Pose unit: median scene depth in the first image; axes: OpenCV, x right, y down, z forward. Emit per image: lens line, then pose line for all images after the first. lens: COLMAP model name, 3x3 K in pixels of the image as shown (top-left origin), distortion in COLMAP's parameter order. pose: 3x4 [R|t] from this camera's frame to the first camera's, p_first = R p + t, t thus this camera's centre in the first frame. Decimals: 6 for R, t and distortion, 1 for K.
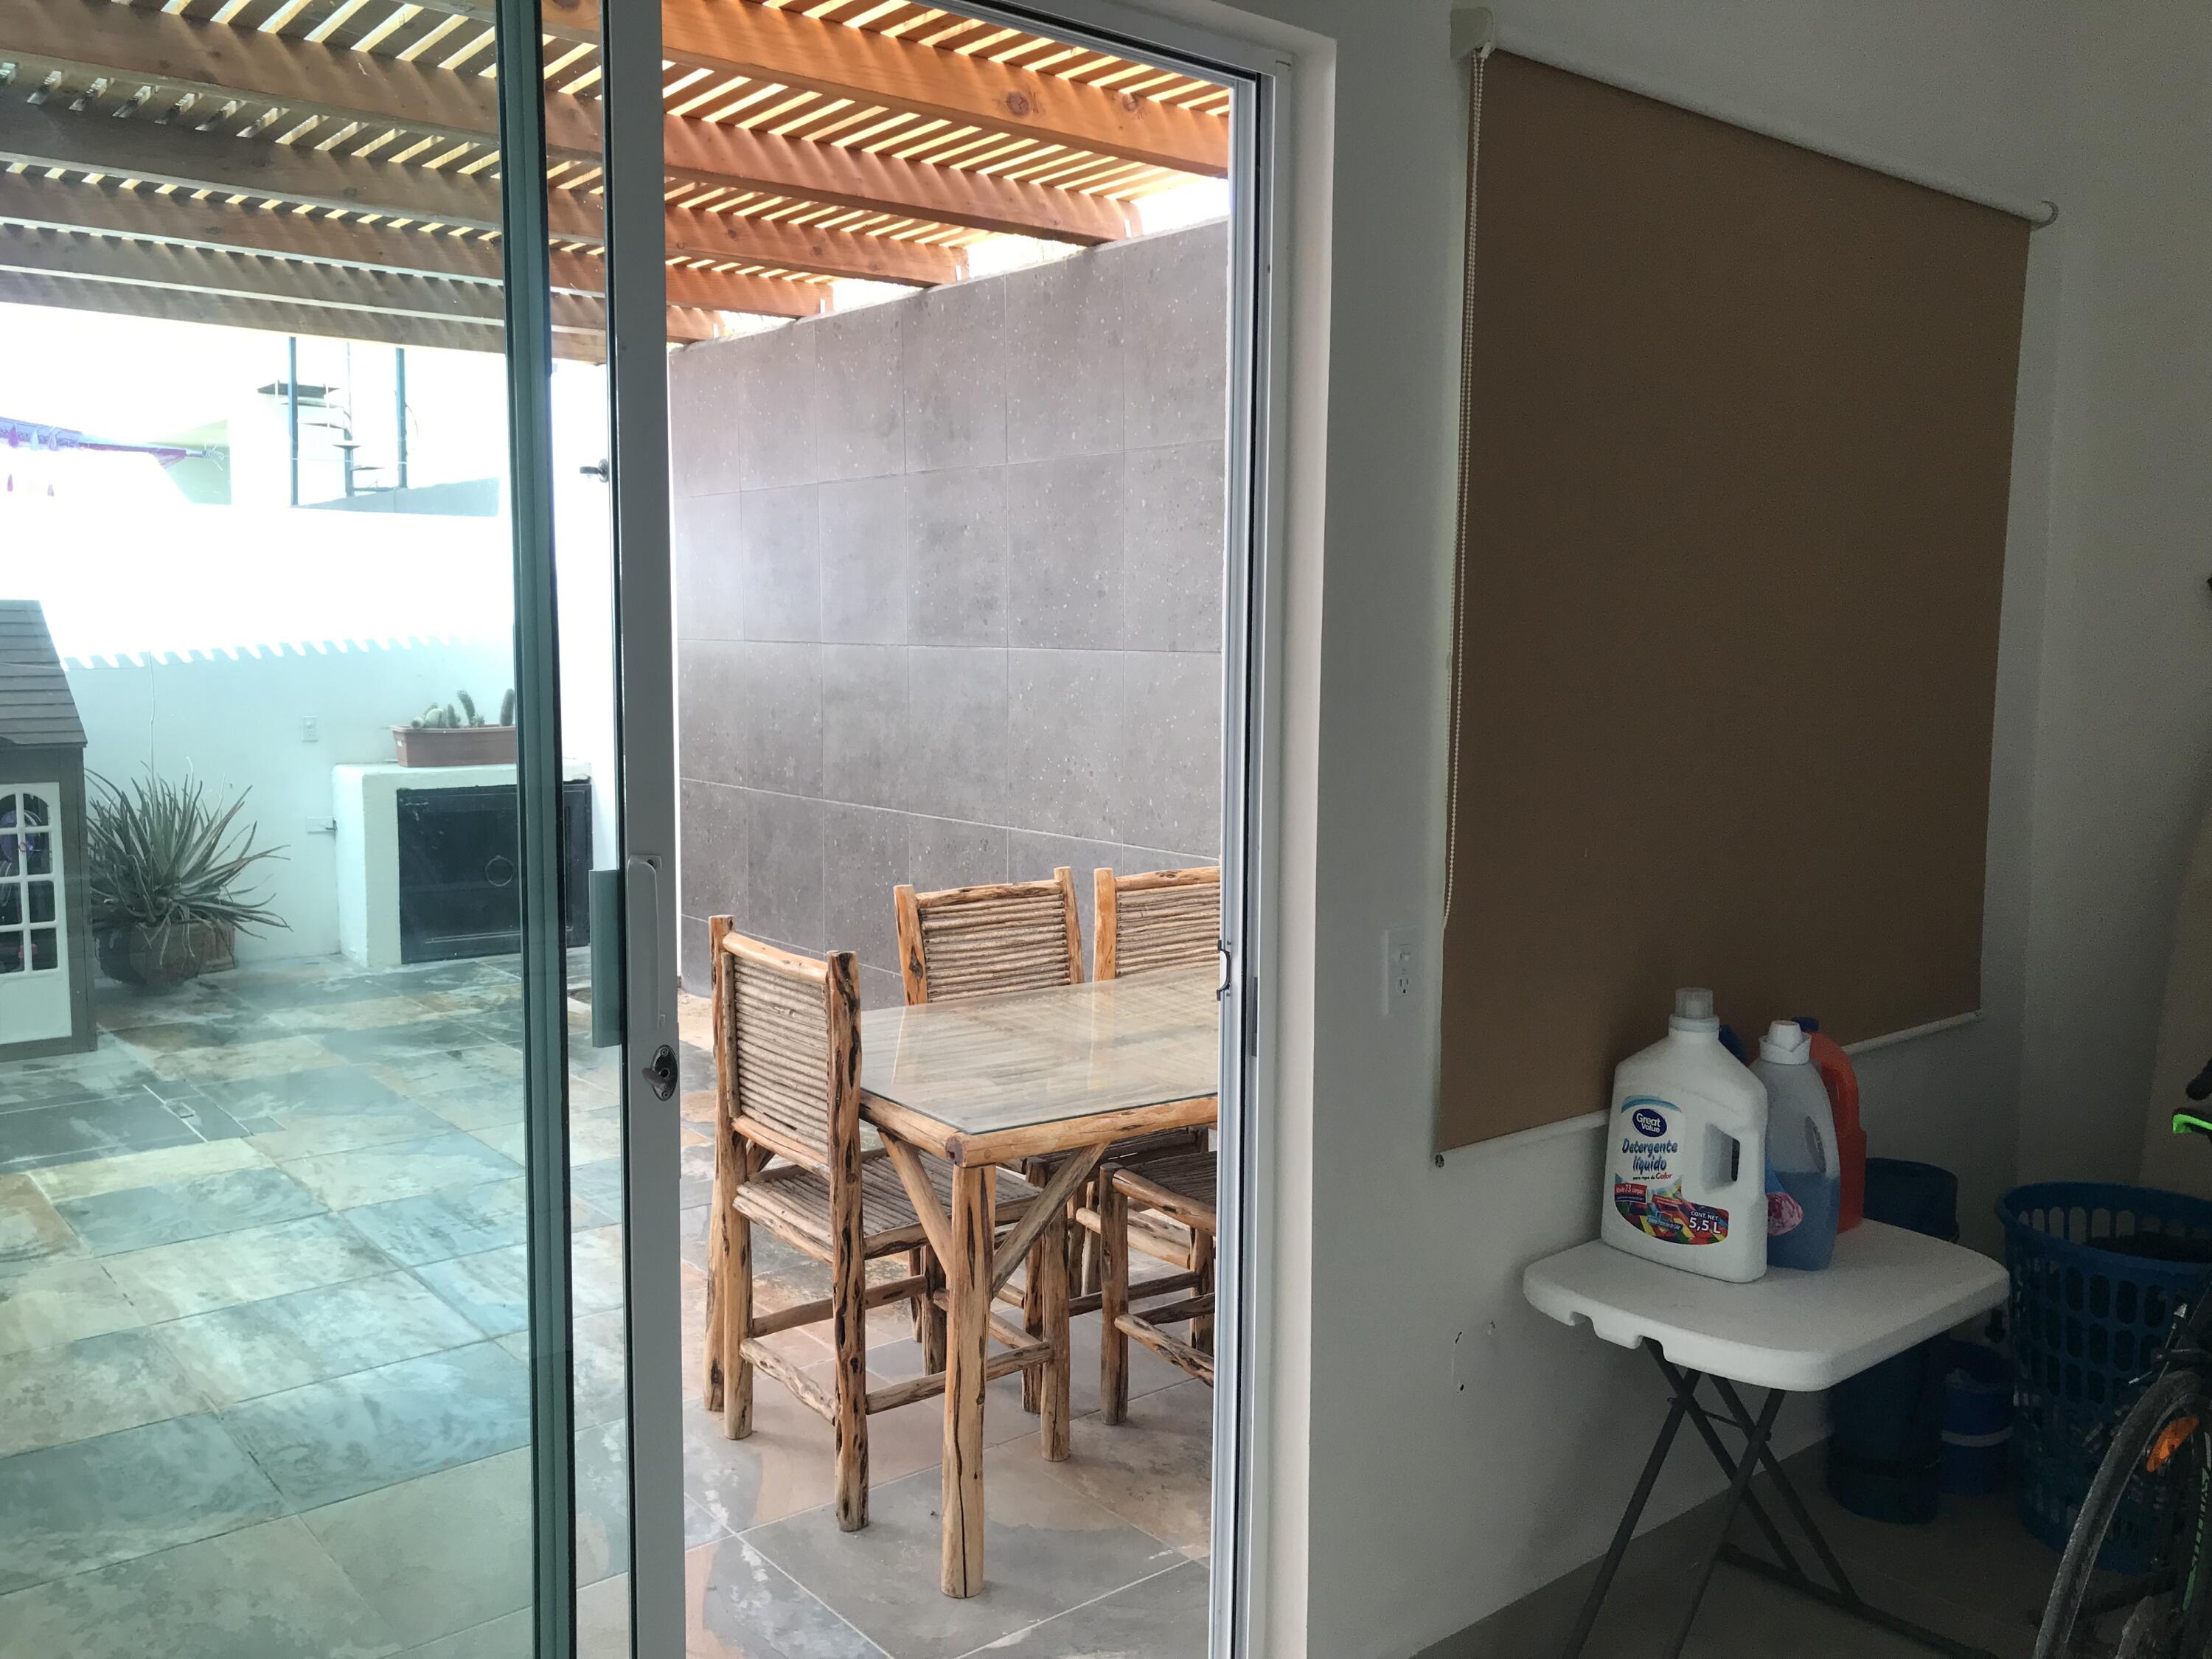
lens RADIAL K [[1812.5, 0, 1098.7], [0, 1812.5, 800.2], [0, 0, 1]] dist [0.009571, 0.002377]
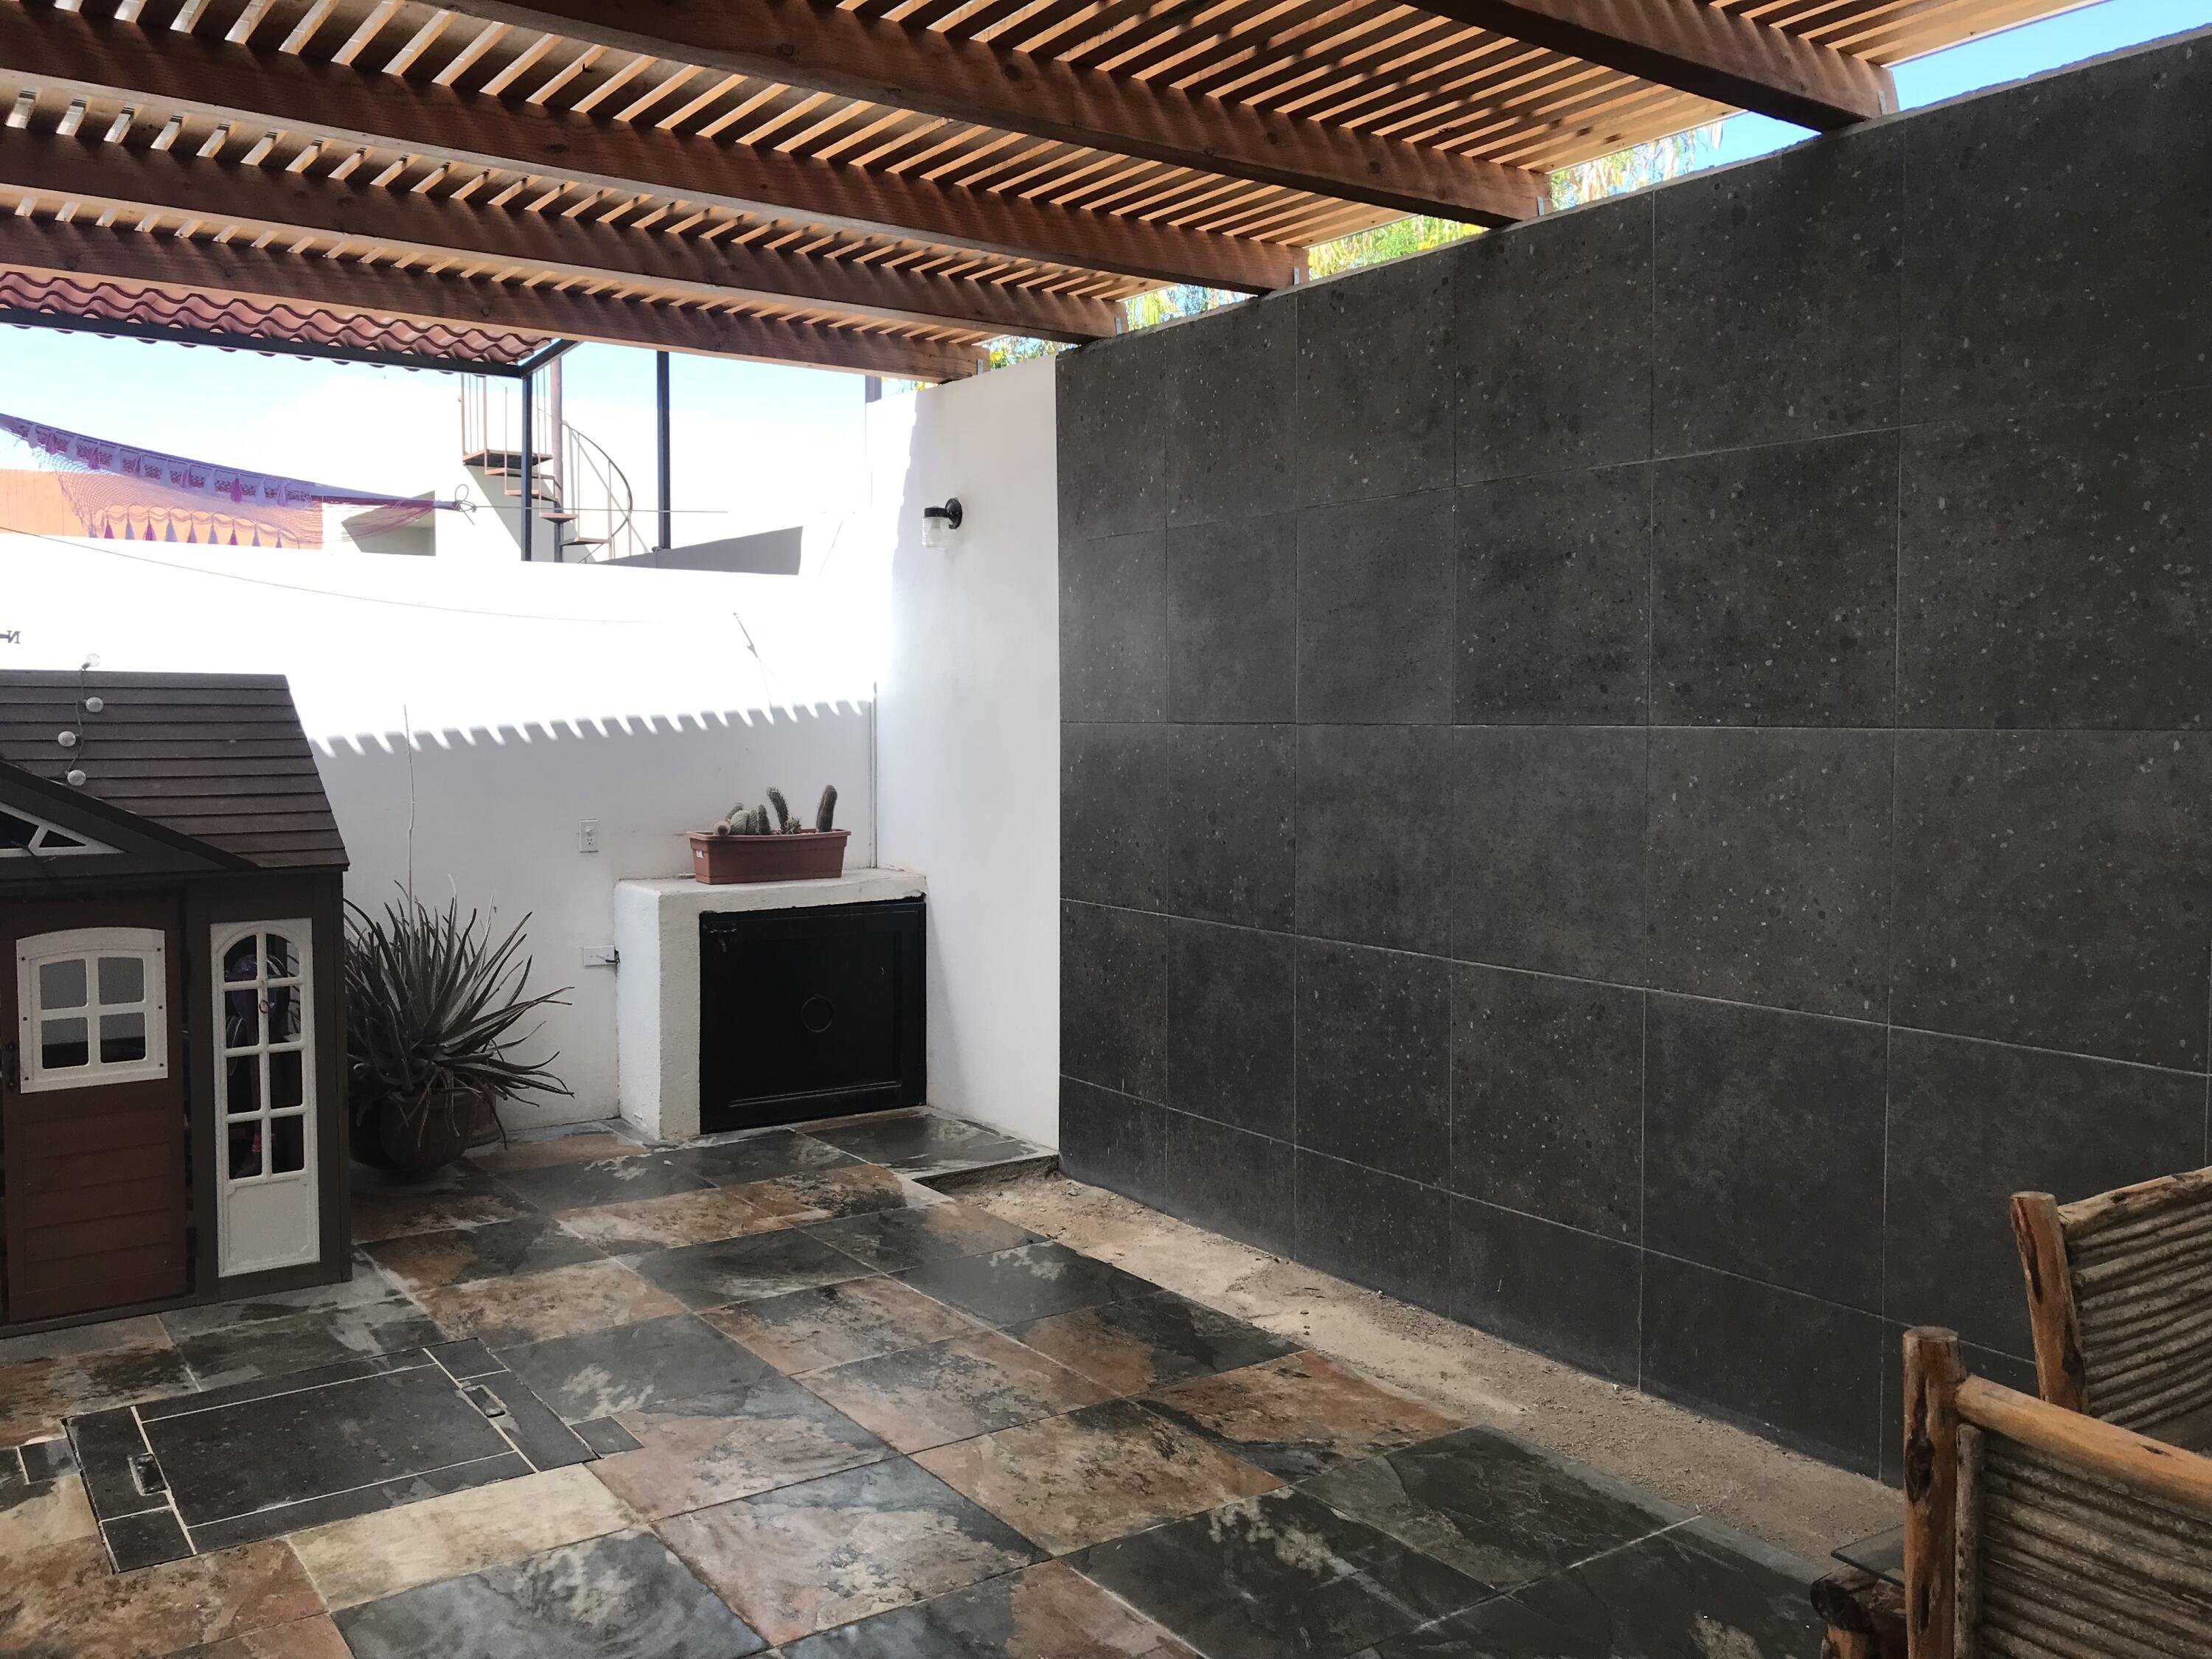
lens RADIAL K [[1808.1, 0, 1099.7], [0, 1808.1, 796.2], [0, 0, 1]] dist [0.009644, -0.005671]
pose [[0.997437, -0.003364, -0.071468, -0.197653], [-0.000148, 0.998795, -0.049082, -0.023089], [0.071547, 0.048967, 0.996235, 0.284646]]
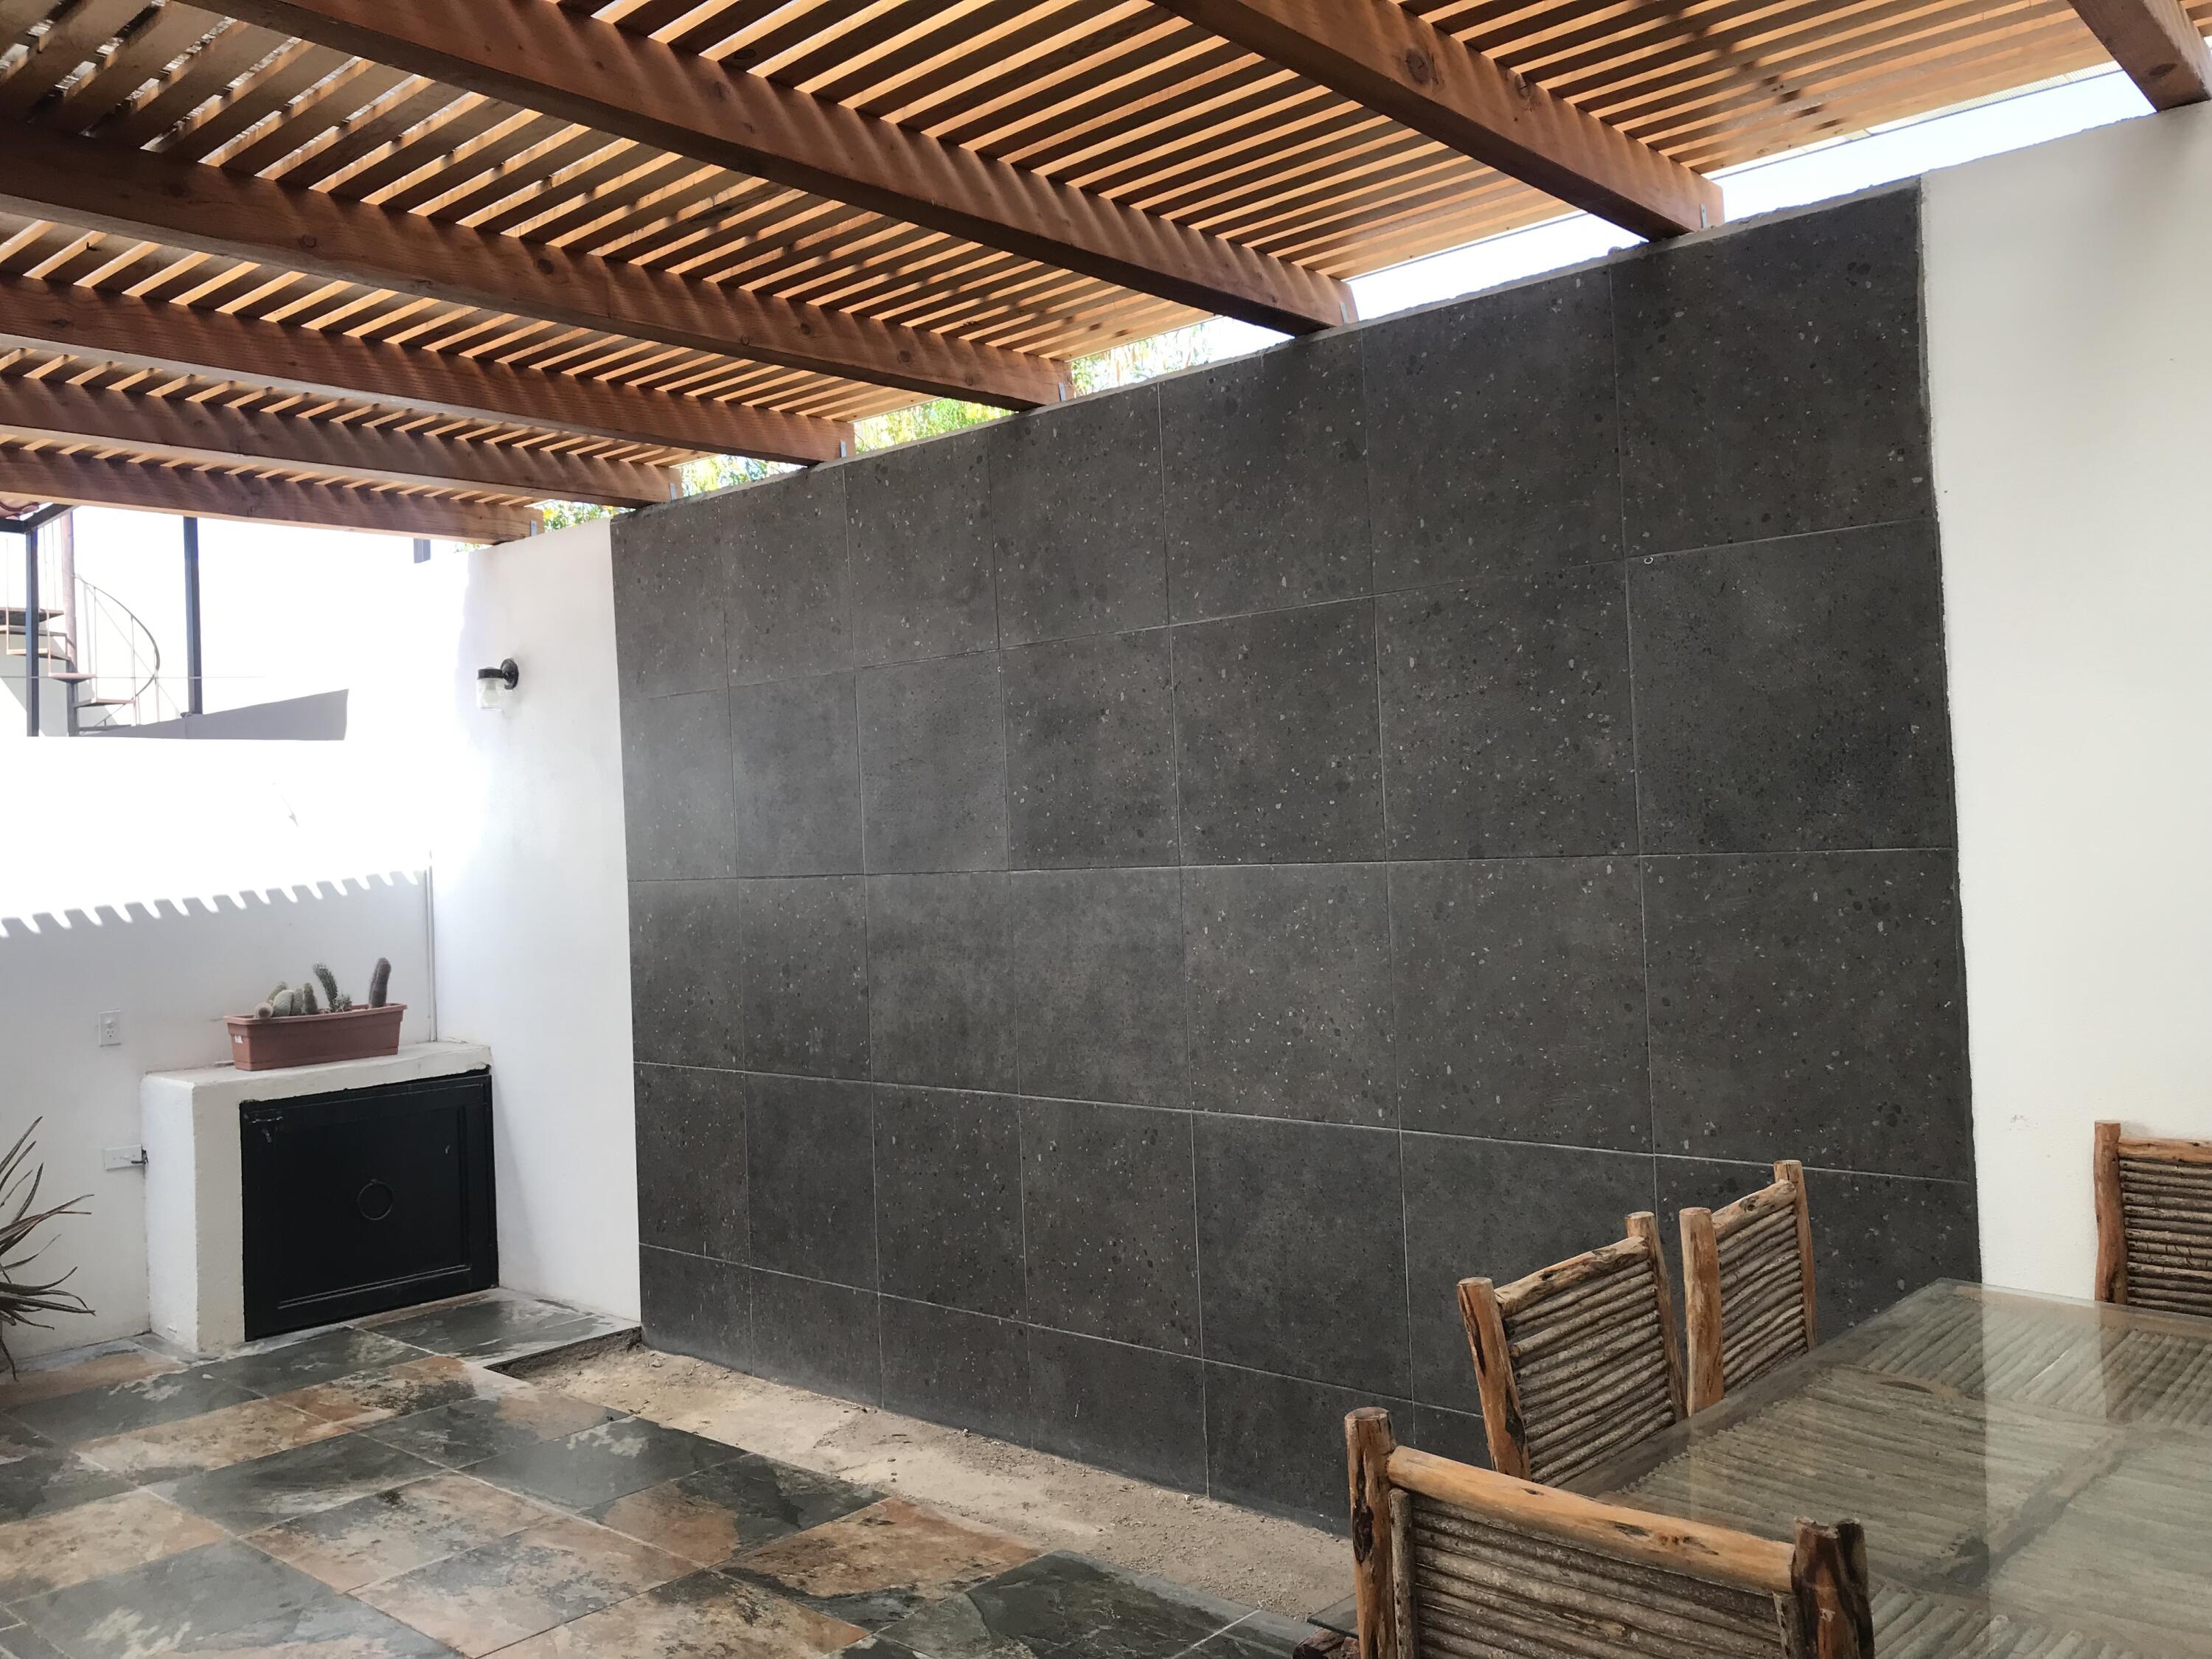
lens RADIAL K [[1807.7, 0, 1092.1], [0, 1807.7, 799.0], [0, 0, 1]] dist [0.034951, -0.041789]
pose [[0.987903, -0.045483, 0.148255, -0.184761], [0.062853, 0.991413, -0.114672, -0.027911], [-0.141766, 0.122603, 0.982278, 0.255854]]
